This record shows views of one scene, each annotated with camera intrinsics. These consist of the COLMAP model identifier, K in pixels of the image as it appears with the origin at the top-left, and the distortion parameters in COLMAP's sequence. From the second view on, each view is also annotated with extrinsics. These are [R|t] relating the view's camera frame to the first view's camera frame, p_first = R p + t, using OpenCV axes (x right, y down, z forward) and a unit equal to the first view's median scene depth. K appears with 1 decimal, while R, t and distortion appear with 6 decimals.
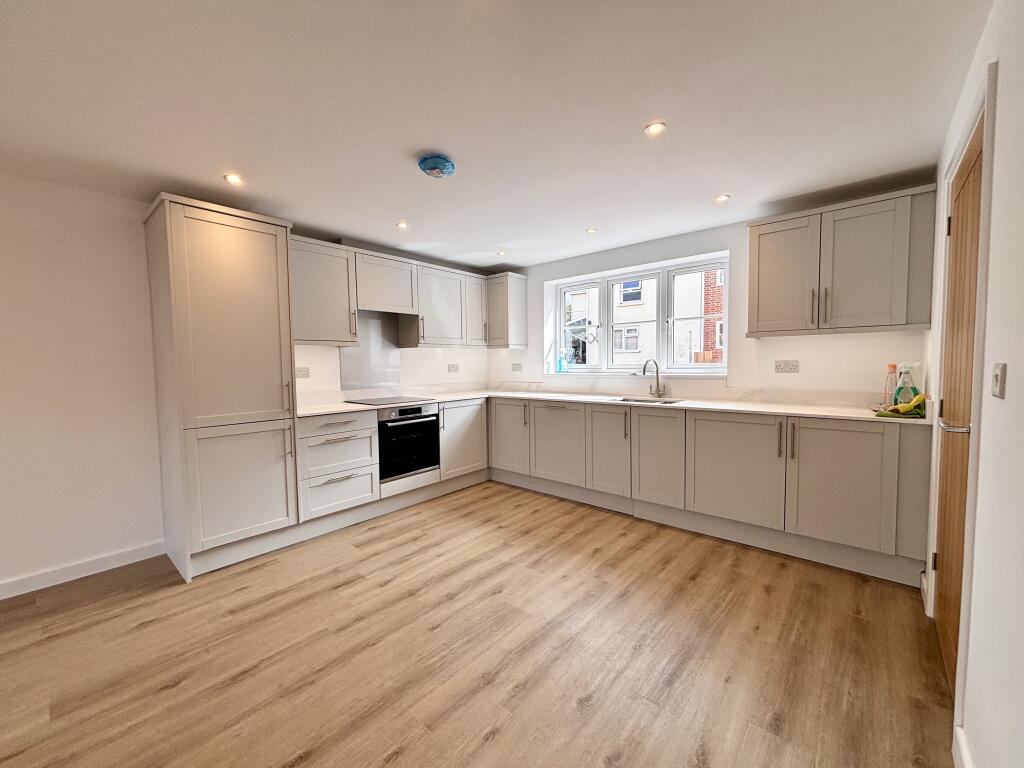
lens RADIAL K [[412.2, 0, 509.9], [0, 412.2, 384.1], [0, 0, 1]] dist [0.009049, -0.000747]
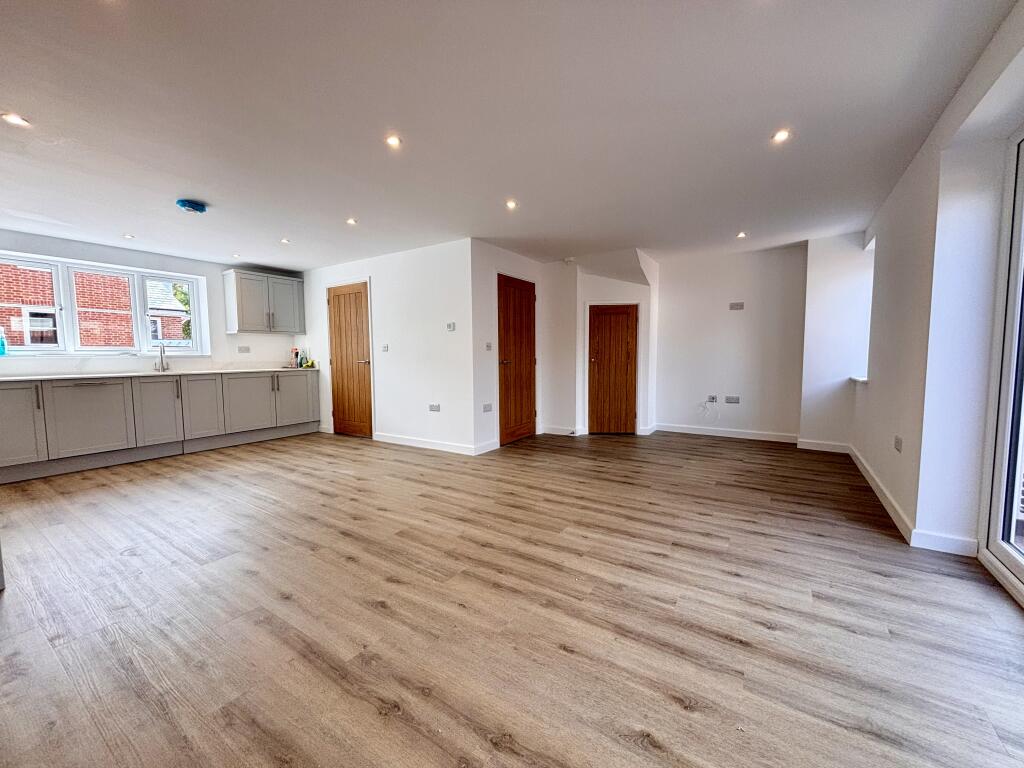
lens RADIAL K [[412.2, 0, 509.9], [0, 412.2, 384.1], [0, 0, 1]] dist [0.009049, -0.000747]
pose [[-0.138385, -0.055917, 0.988799, -1.379383], [0.063598, 0.995842, 0.065216, 0.068400], [-0.988334, 0.071911, -0.134254, 0.074497]]
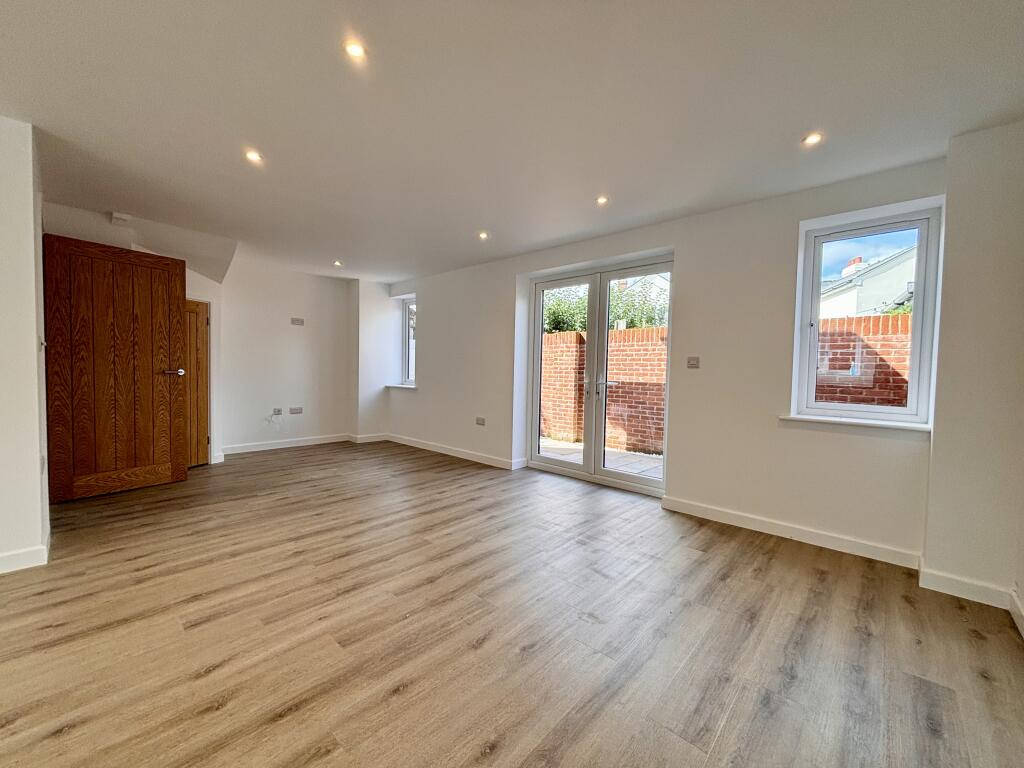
lens RADIAL K [[412.2, 0, 509.9], [0, 412.2, 384.1], [0, 0, 1]] dist [0.009049, -0.000747]
pose [[-0.999659, -0.006689, 0.025239, -0.748874], [-0.004360, 0.995819, 0.091242, 0.018660], [-0.025743, 0.091101, -0.995509, 0.727460]]
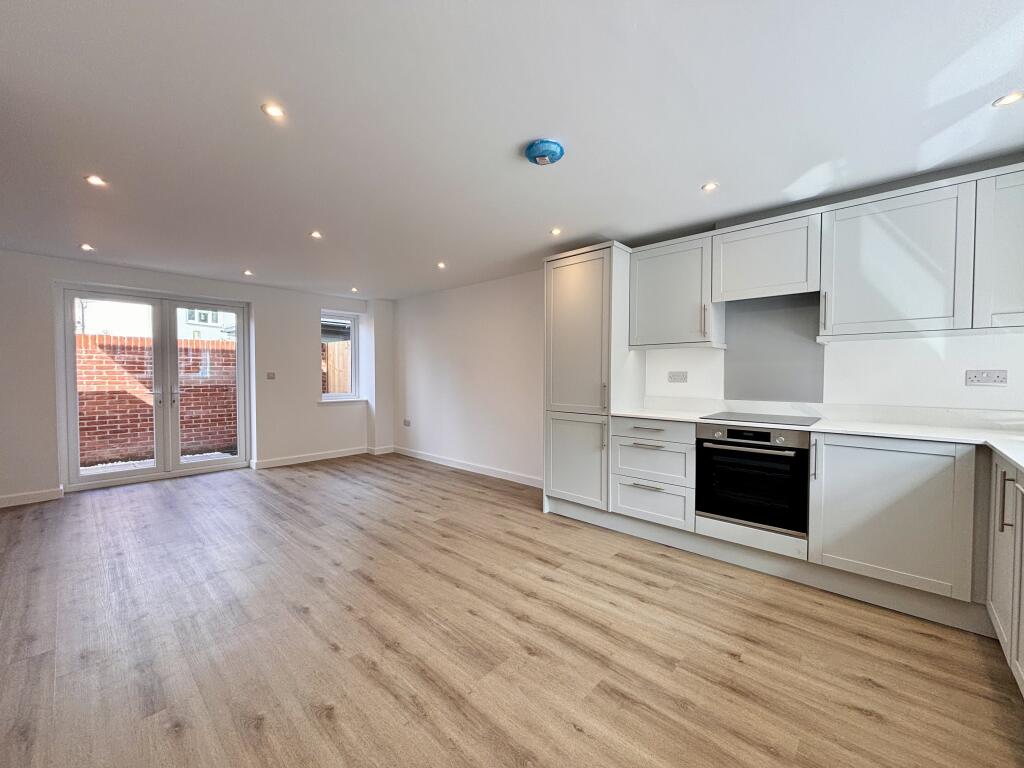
lens RADIAL K [[412.2, 0, 509.9], [0, 412.2, 384.1], [0, 0, 1]] dist [0.009049, -0.000747]
pose [[-0.026457, 0.039670, -0.998863, 0.567730], [-0.054922, 0.997645, 0.041076, -0.033377], [0.998140, 0.055946, -0.024216, 0.718813]]
